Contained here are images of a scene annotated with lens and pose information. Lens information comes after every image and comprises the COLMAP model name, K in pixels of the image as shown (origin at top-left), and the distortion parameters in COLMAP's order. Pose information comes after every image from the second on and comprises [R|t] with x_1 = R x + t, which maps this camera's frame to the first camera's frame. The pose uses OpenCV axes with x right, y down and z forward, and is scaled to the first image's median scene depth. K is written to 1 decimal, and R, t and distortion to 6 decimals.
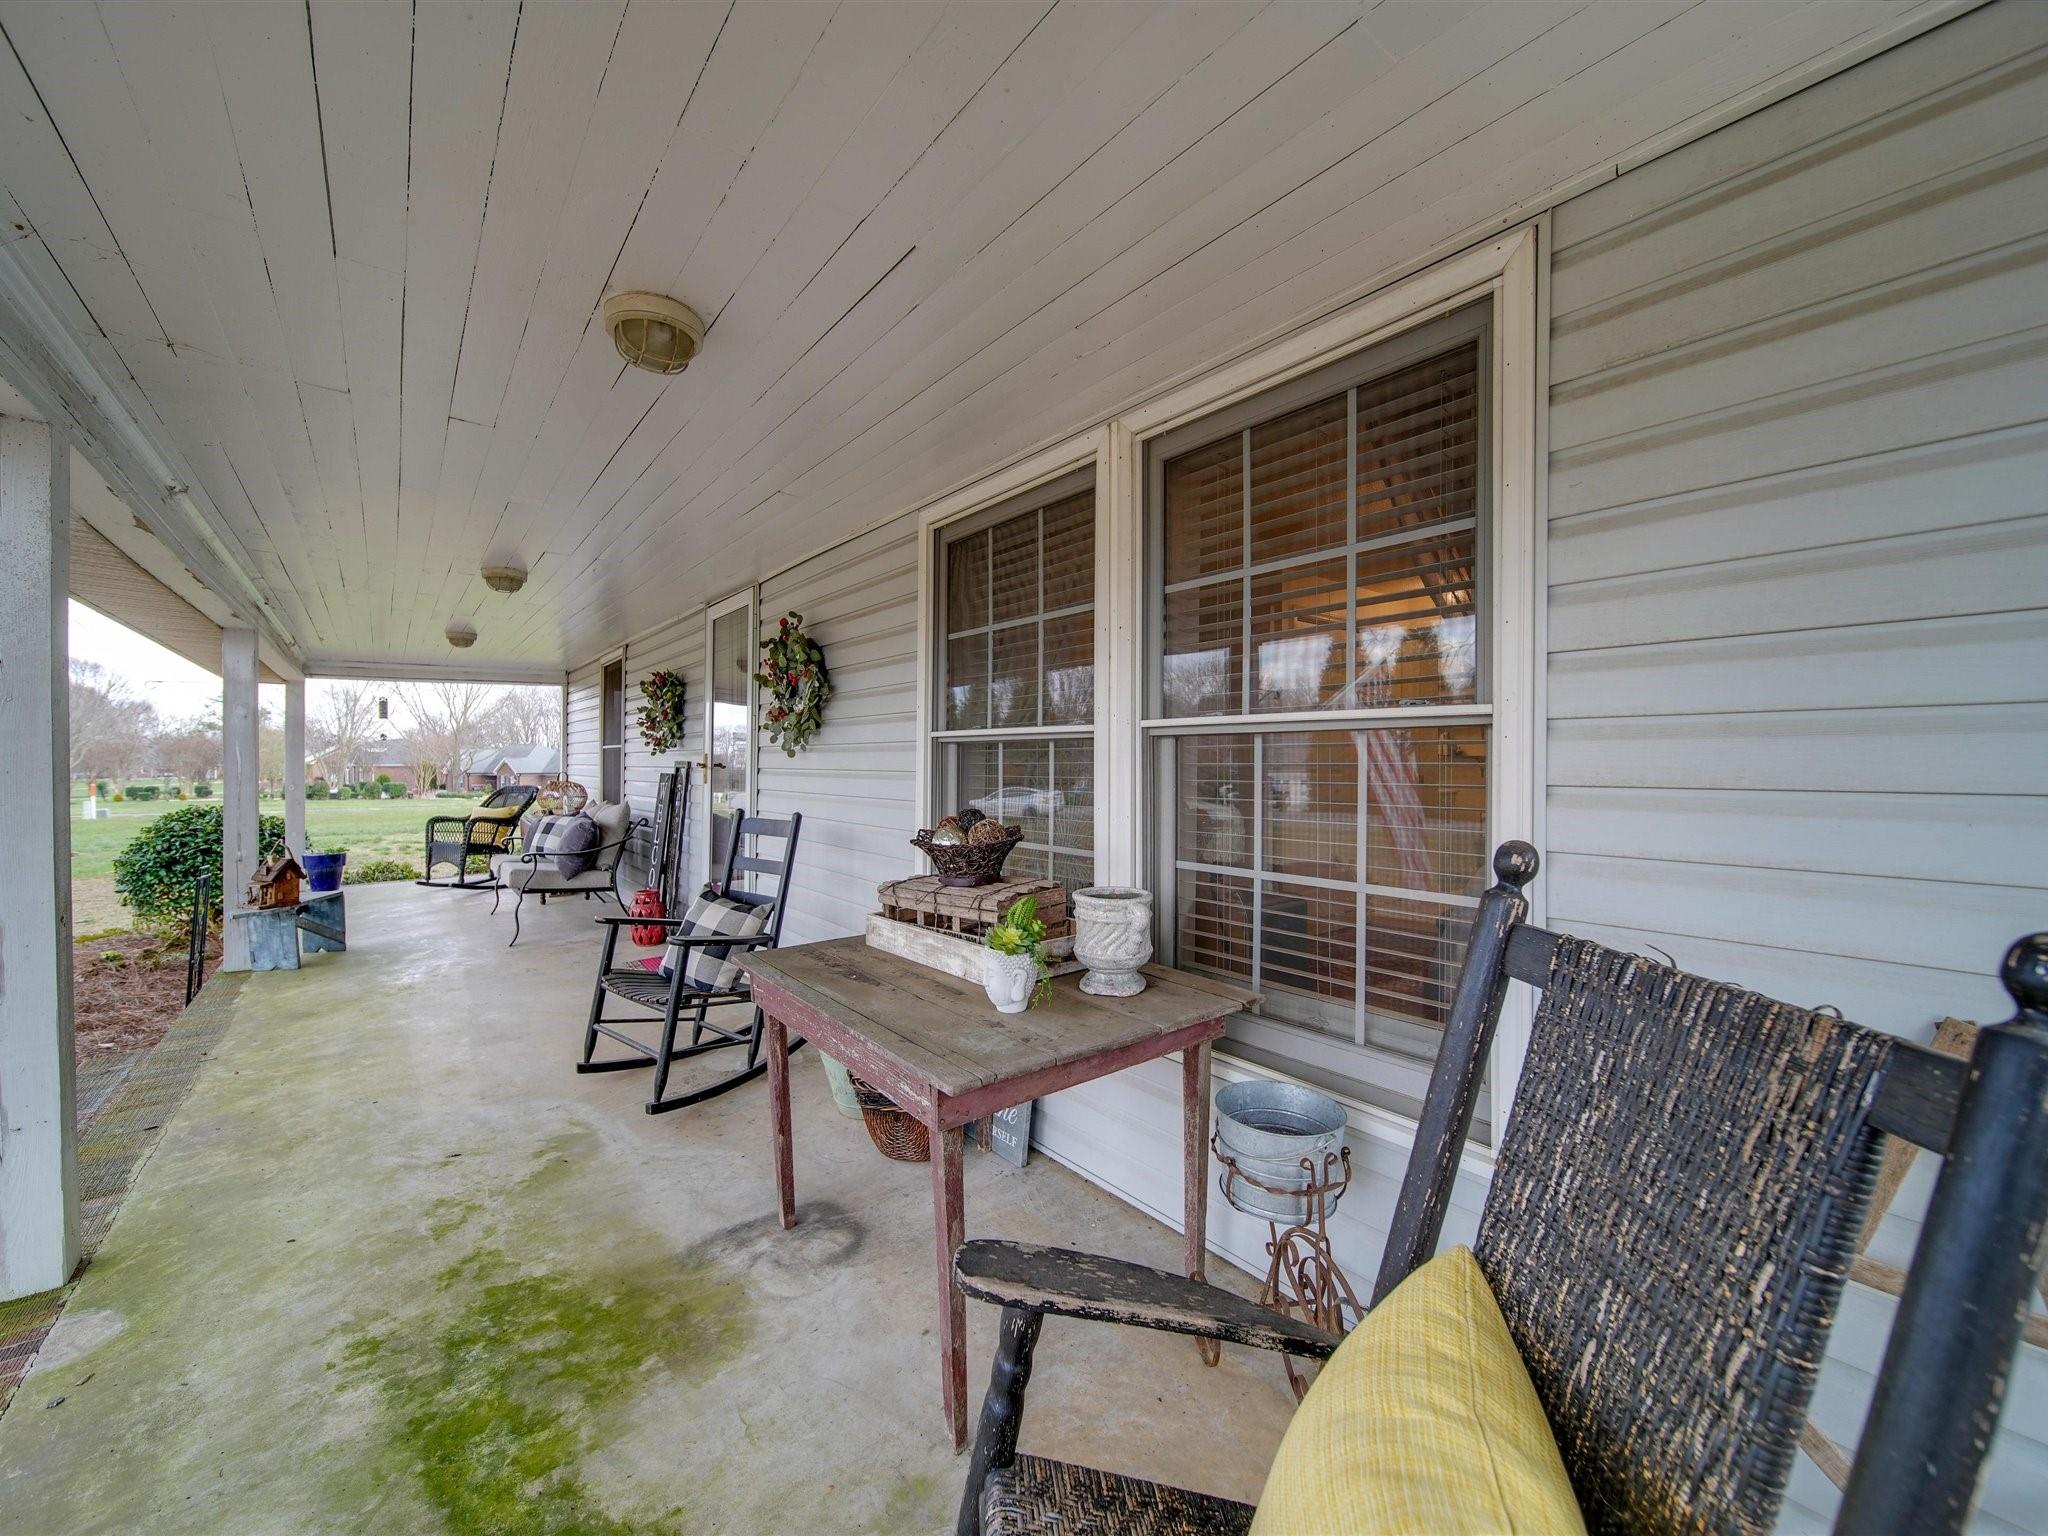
lens RADIAL K [[805.2, 0, 1028.2], [0, 805.2, 767.6], [0, 0, 1]] dist [-0.000226, -0.001413]
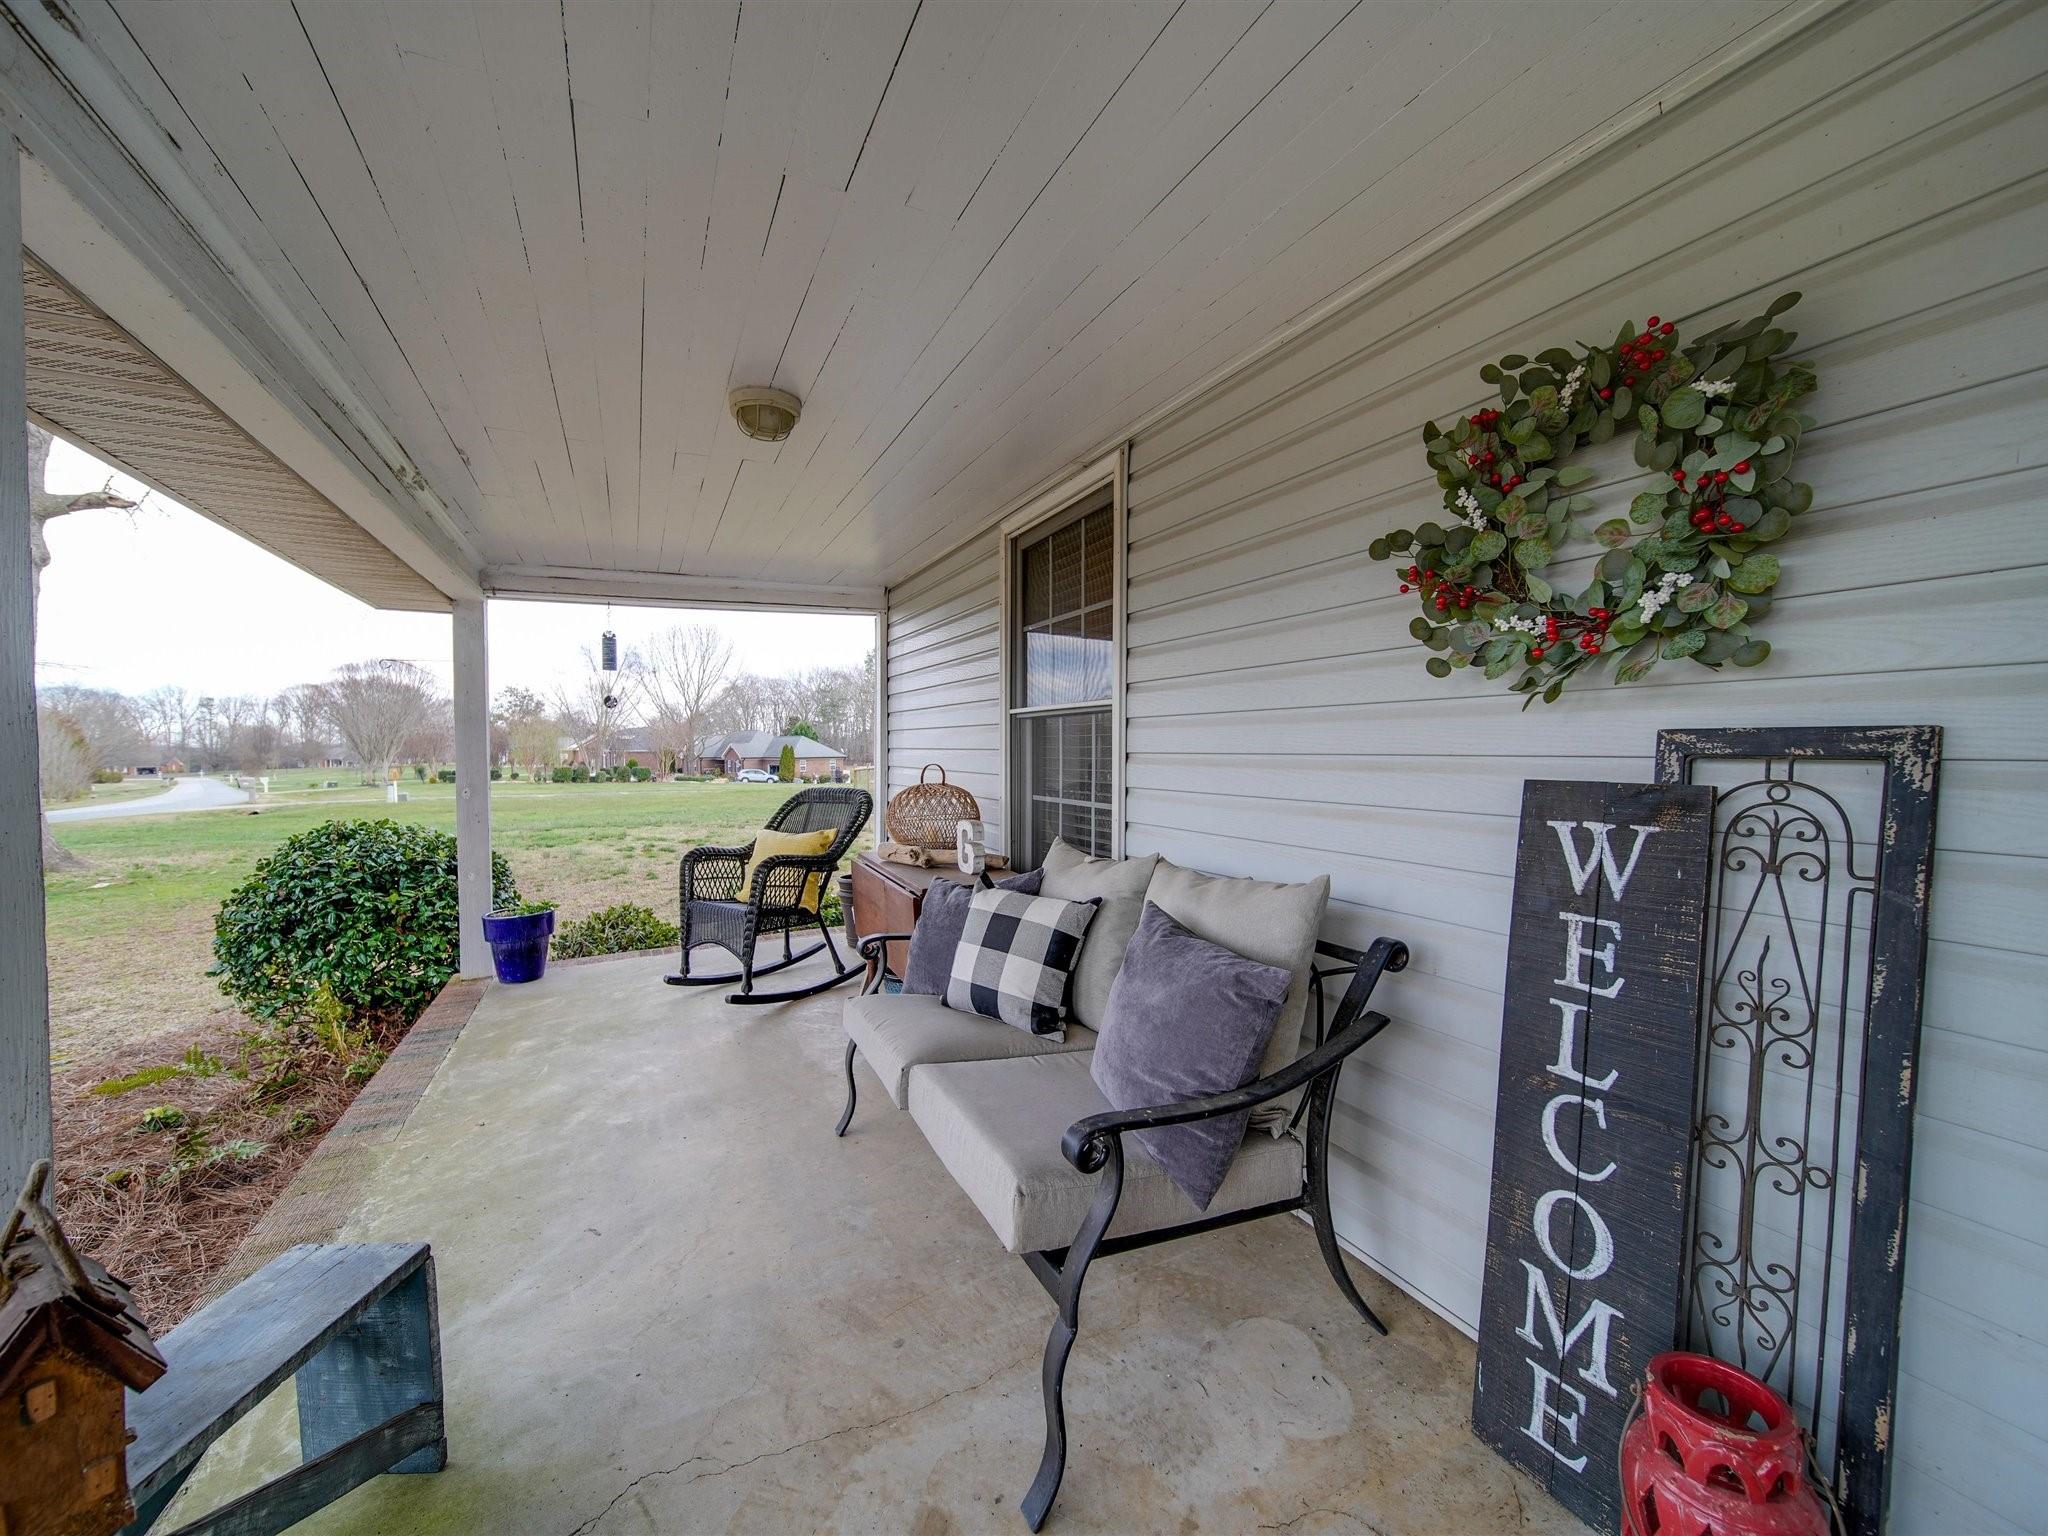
lens RADIAL K [[805.2, 0, 1028.2], [0, 805.2, 767.6], [0, 0, 1]] dist [-0.000226, -0.001413]
pose [[0.975984, -0.001242, -0.217837, -0.386935], [0.005997, 0.999758, 0.021165, -0.001935], [0.217758, -0.021963, 0.975756, 0.505724]]
